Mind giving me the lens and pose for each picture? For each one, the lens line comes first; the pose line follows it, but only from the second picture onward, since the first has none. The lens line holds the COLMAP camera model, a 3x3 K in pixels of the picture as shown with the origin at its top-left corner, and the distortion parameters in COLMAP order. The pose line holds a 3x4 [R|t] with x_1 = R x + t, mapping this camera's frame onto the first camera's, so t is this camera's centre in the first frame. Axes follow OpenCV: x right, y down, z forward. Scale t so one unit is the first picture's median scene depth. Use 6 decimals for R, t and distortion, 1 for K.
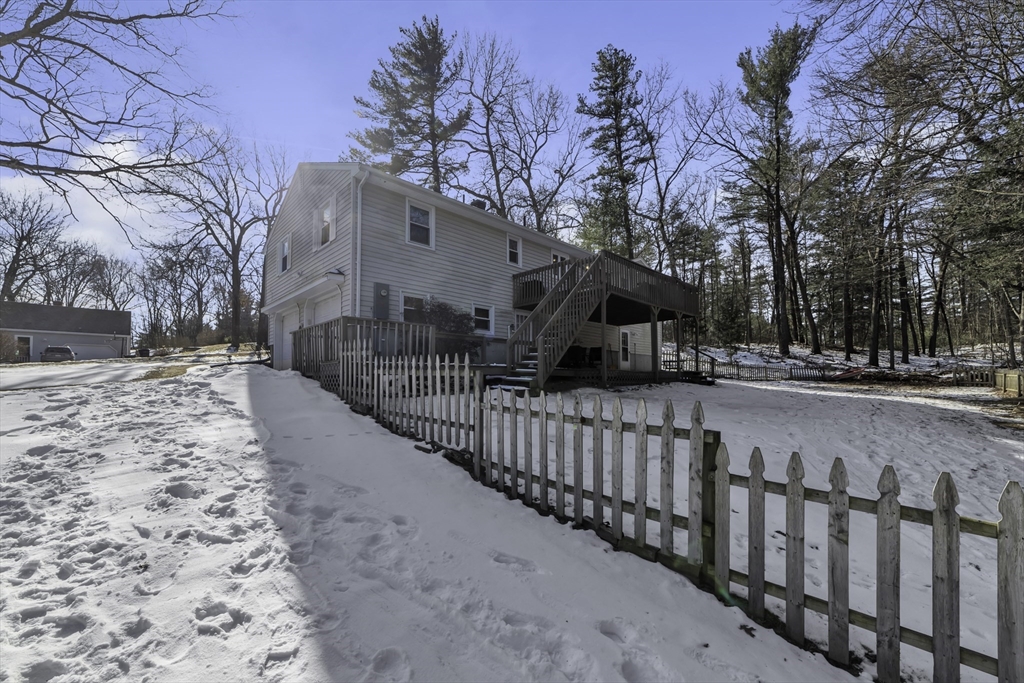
lens RADIAL K [[399.0, 0, 510.1], [0, 399.0, 344.8], [0, 0, 1]] dist [0.001310, 0.000126]
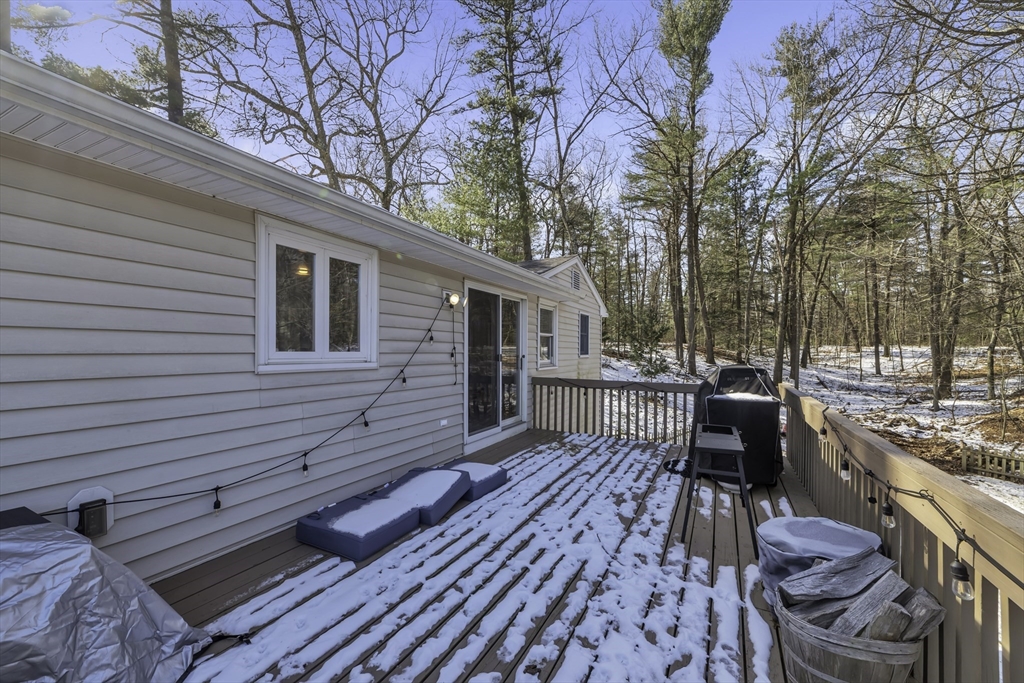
lens RADIAL K [[399.0, 0, 510.1], [0, 399.0, 344.8], [0, 0, 1]] dist [0.001310, 0.000126]
pose [[0.948614, 0.007232, 0.316352, 0.059466], [-0.030735, 0.997118, 0.069368, -0.075383], [-0.314938, -0.075527, 0.946102, 0.303211]]
